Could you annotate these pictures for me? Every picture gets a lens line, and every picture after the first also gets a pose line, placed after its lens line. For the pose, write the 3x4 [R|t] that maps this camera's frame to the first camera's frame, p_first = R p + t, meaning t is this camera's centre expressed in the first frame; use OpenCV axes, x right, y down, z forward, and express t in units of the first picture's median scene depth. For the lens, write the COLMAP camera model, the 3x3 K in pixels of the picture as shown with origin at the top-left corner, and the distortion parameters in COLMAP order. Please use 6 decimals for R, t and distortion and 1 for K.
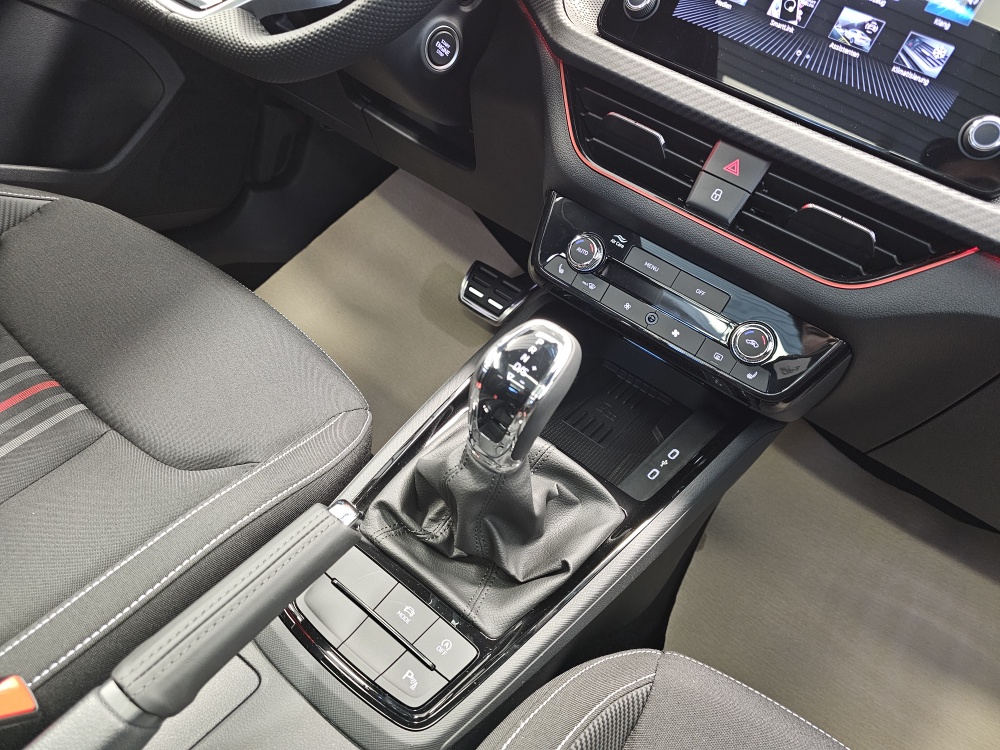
lens RADIAL K [[673.0, 0, 496.6], [0, 673.0, 359.7], [0, 0, 1]] dist [0.067154, -0.073618]
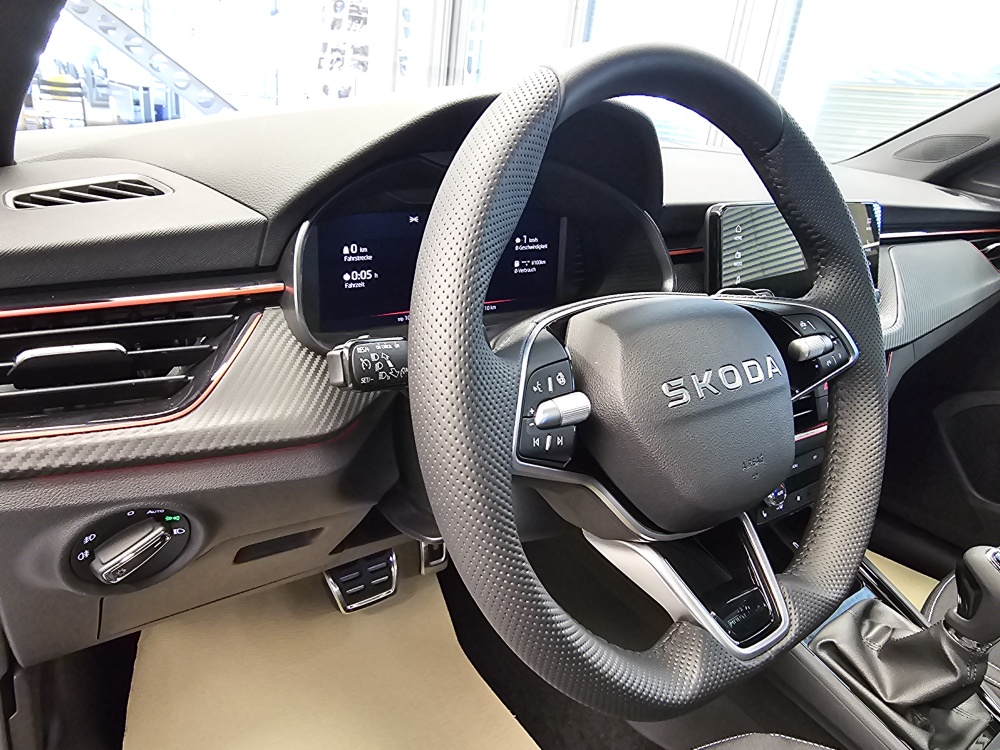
lens RADIAL K [[684.7, 0, 462.4], [0, 684.7, 366.4], [0, 0, 1]] dist [0.000850, -0.000012]
pose [[0.368009, -0.579878, 0.726850, -0.904256], [0.521733, 0.775830, 0.354798, -1.127684], [-0.769652, 0.248653, 0.588054, 0.642937]]
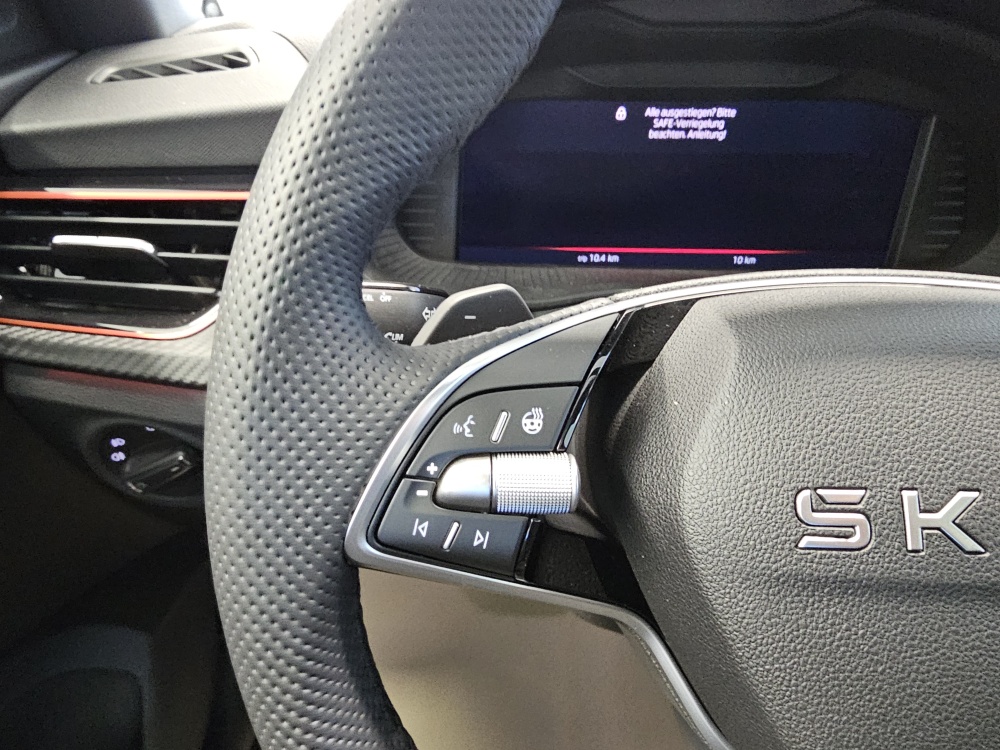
lens RADIAL K [[692.4, 0, 419.8], [0, 692.4, 363.6], [0, 0, 1]] dist [-0.005198, -0.002563]
pose [[0.813148, -0.510910, 0.278859, -0.535844], [0.499545, 0.858464, 0.116165, -0.933053], [-0.298740, 0.044843, 0.953280, 0.655817]]
